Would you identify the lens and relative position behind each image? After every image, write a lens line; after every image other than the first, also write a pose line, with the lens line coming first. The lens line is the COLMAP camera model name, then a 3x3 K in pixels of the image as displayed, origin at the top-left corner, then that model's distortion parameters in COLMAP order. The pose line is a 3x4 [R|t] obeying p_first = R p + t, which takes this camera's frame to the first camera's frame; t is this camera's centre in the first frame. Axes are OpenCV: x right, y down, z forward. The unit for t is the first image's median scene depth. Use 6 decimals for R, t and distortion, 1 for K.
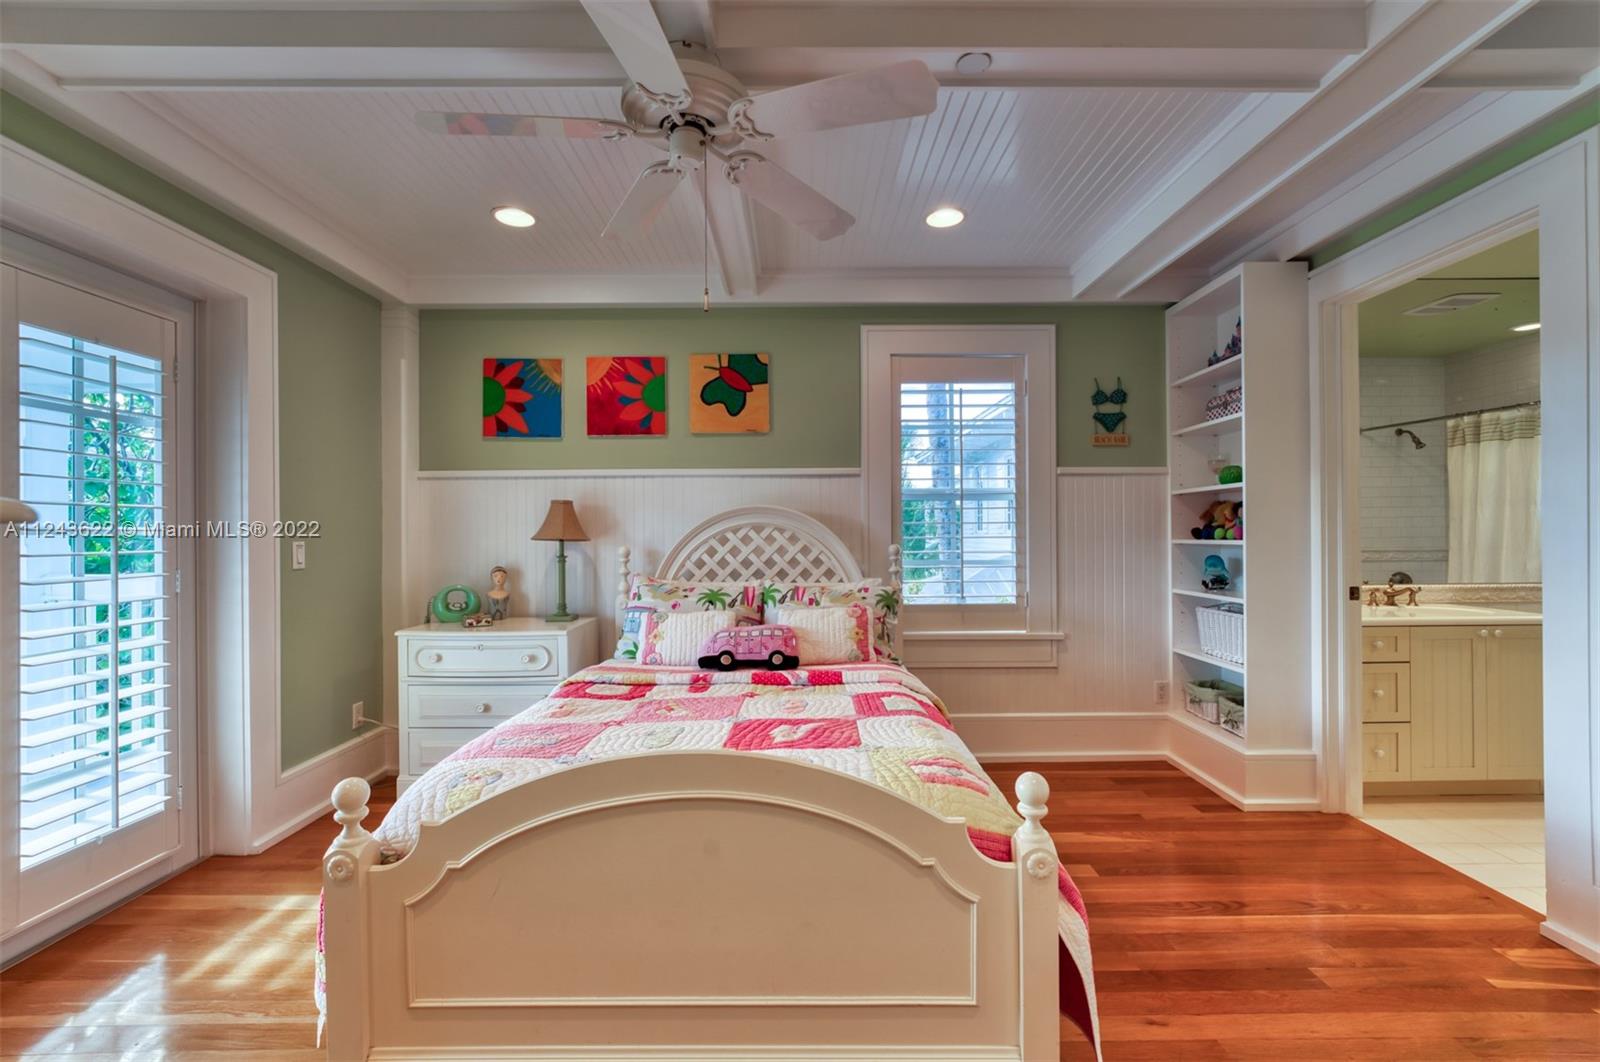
lens RADIAL K [[655.8, 0, 803.0], [0, 655.8, 537.1], [0, 0, 1]] dist [-0.001012, -0.000117]
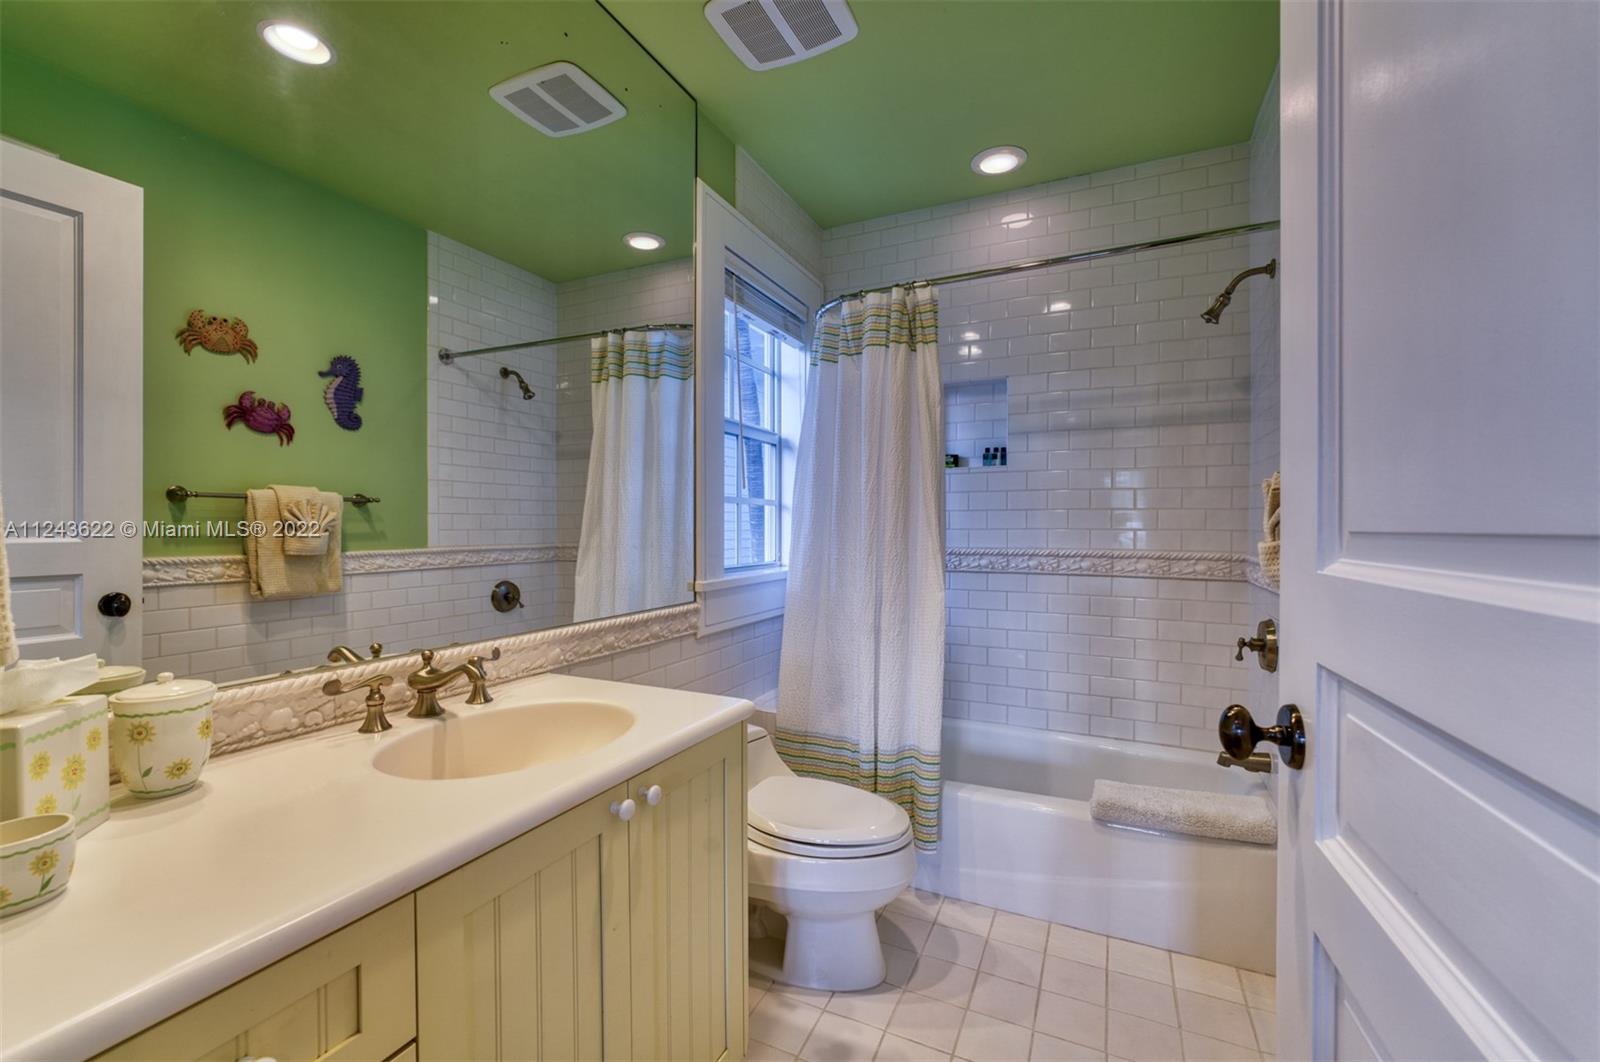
lens RADIAL K [[655.8, 0, 803.0], [0, 655.8, 537.1], [0, 0, 1]] dist [-0.001012, -0.000117]
pose [[0.432494, -0.010277, 0.901578, 0.656328], [0.000687, 0.999938, 0.011069, 0.002901], [-0.901637, -0.004168, 0.432474, 0.652920]]
